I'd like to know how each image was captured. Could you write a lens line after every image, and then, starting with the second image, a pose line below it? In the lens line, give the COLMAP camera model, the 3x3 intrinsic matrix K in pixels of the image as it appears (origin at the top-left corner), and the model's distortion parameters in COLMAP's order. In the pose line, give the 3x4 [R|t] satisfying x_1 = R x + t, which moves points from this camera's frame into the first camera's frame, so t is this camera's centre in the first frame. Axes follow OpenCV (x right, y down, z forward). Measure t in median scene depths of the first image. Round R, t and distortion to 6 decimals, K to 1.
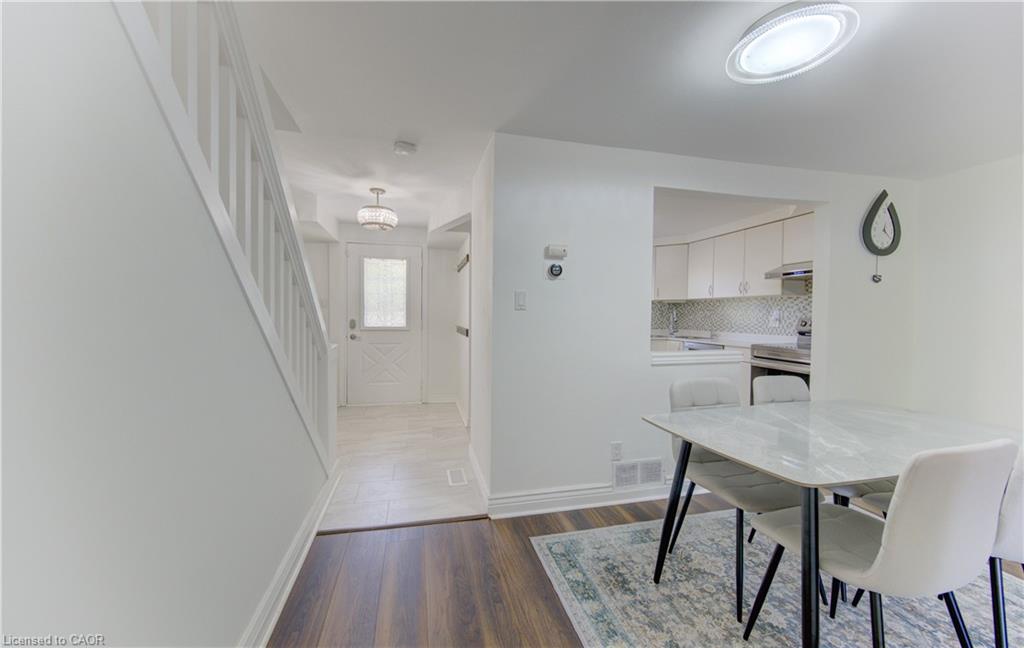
lens RADIAL K [[394.4, 0, 499.9], [0, 394.4, 321.5], [0, 0, 1]] dist [0.000011, -0.000005]
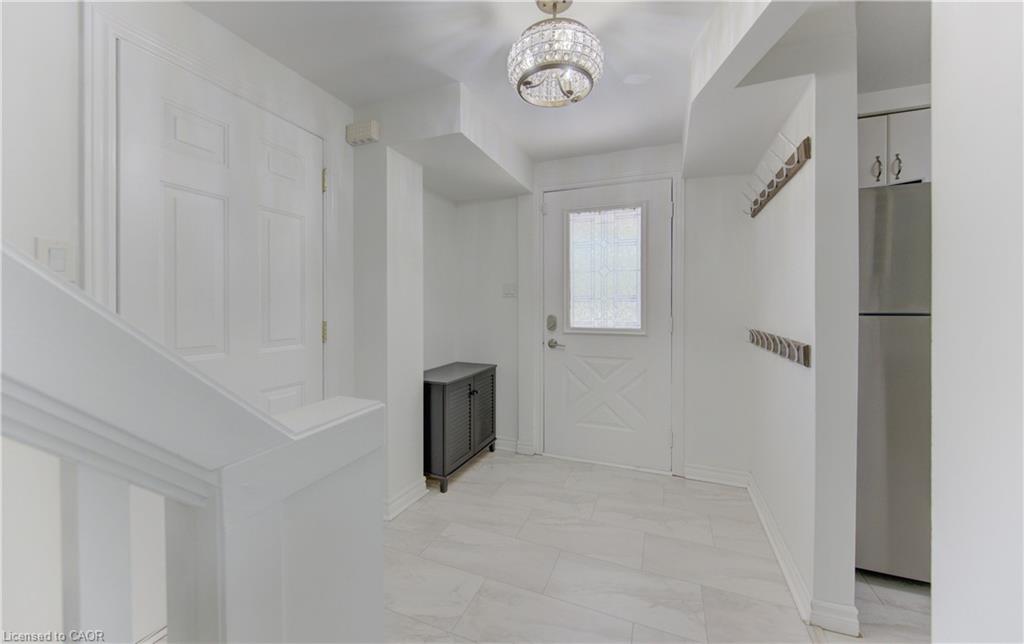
lens RADIAL K [[390.0, 0, 508.5], [0, 390.0, 312.3], [0, 0, 1]] dist [-0.000467, -0.000050]
pose [[0.831357, -0.002081, -0.555734, -0.091624], [-0.000763, 0.999988, -0.004886, -0.007311], [0.555738, 0.004486, 0.831346, 0.456156]]
